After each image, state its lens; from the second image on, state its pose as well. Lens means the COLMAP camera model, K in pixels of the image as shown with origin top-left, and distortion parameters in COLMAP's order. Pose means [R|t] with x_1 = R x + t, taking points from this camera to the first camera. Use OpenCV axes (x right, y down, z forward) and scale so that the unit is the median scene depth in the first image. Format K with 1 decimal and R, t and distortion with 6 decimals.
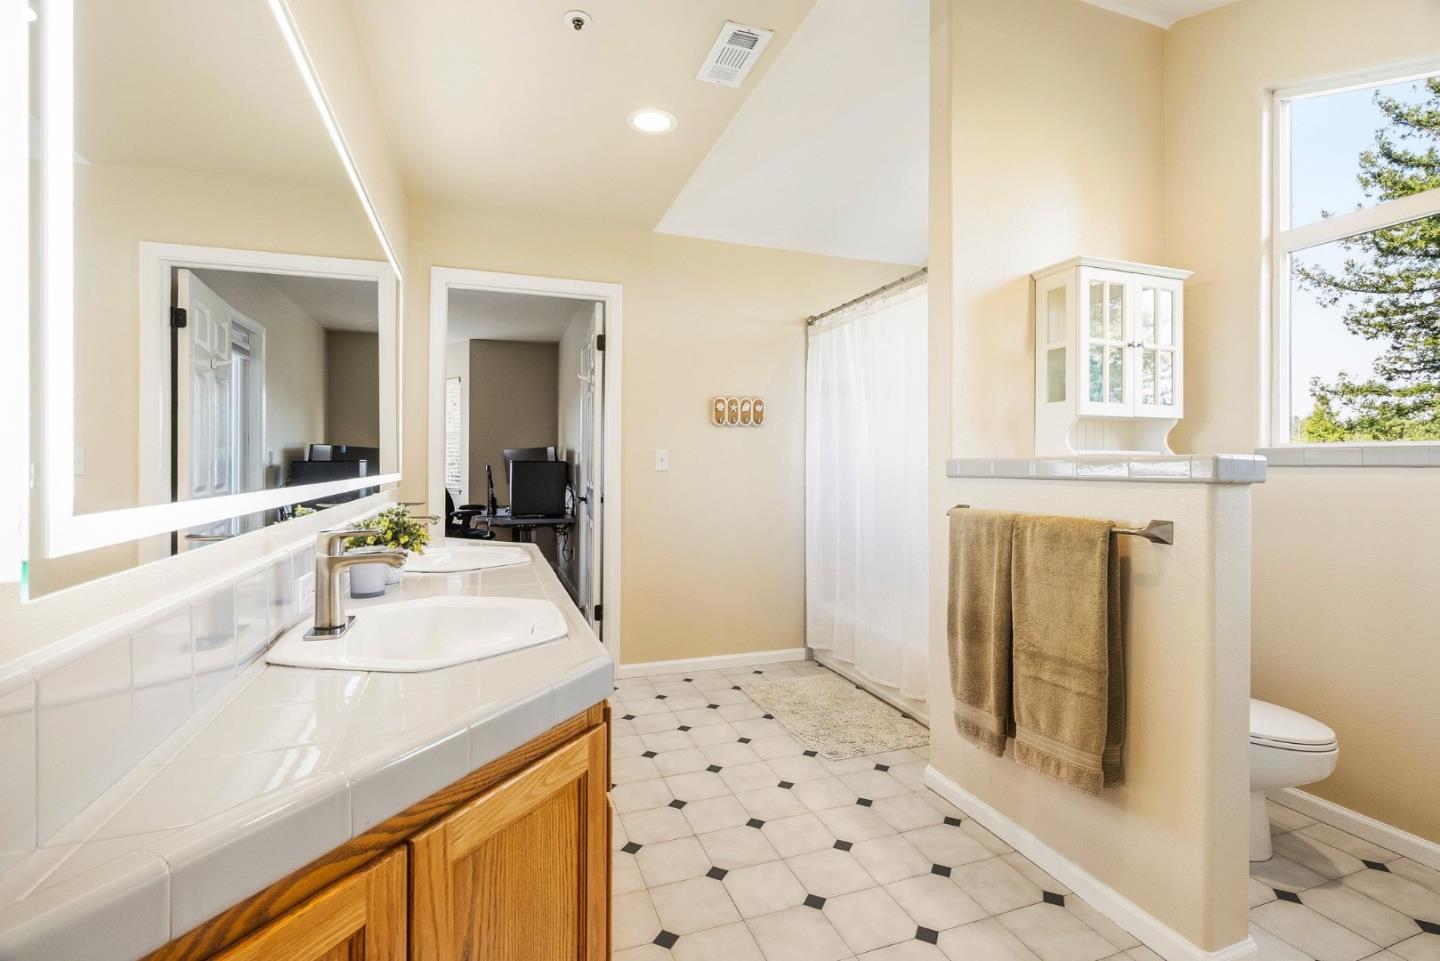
lens RADIAL K [[657.5, 0, 723.4], [0, 657.5, 466.6], [0, 0, 1]] dist [-0.001644, 0.003132]
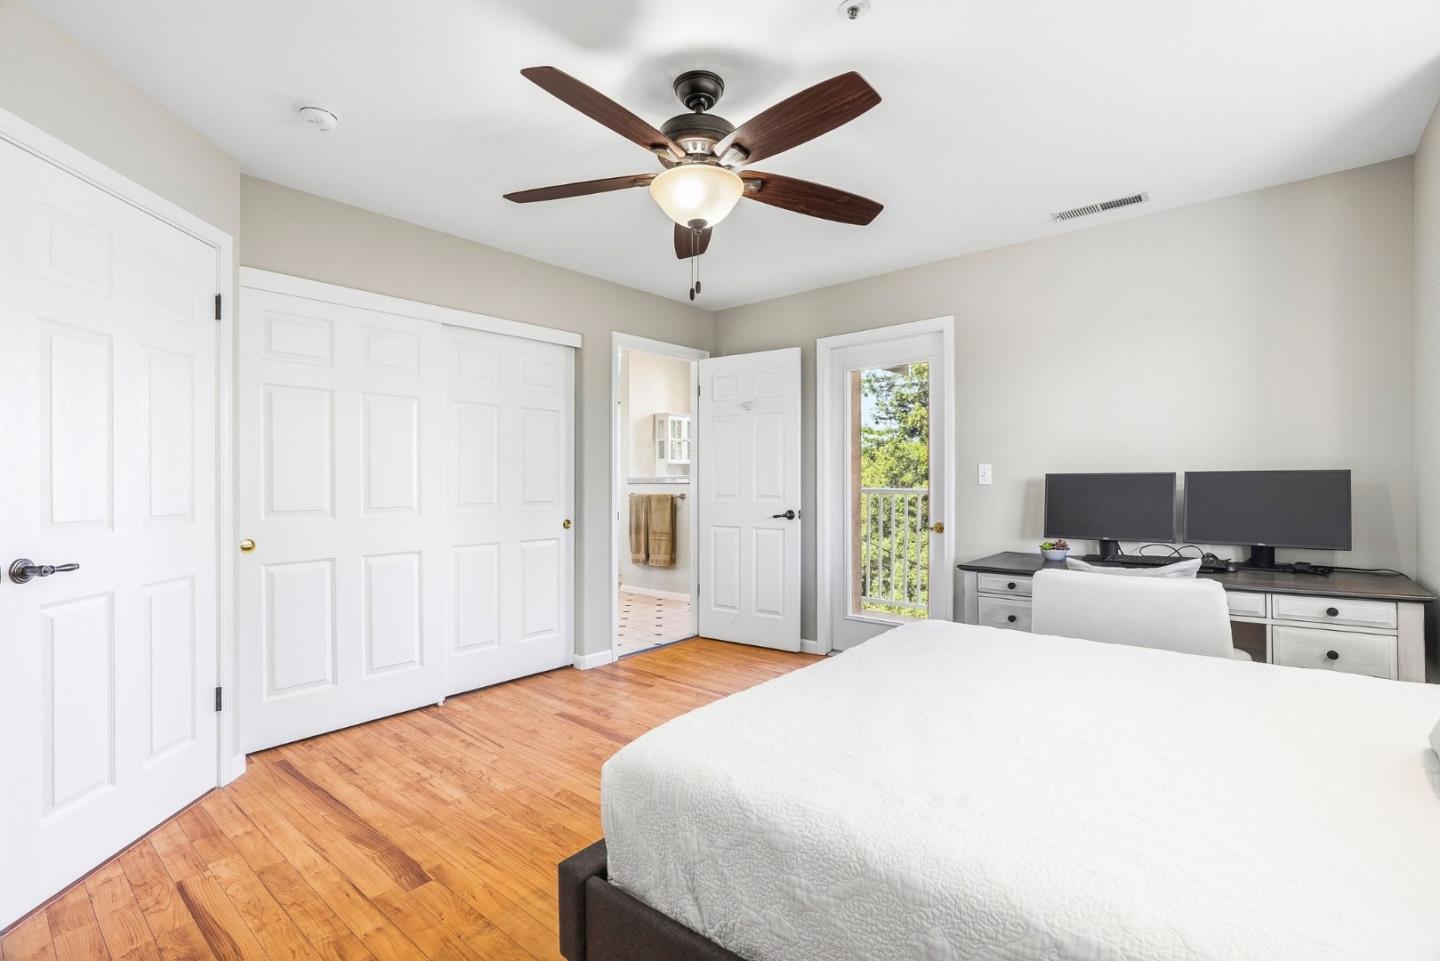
lens RADIAL K [[657.5, 0, 719.8], [0, 657.5, 480.7], [0, 0, 1]] dist [-0.001644, 0.003132]
pose [[0.867619, -0.005282, 0.497201, -0.875776], [0.006849, 0.999976, -0.001328, 0.009371], [-0.497182, 0.004557, 0.867634, -2.011660]]
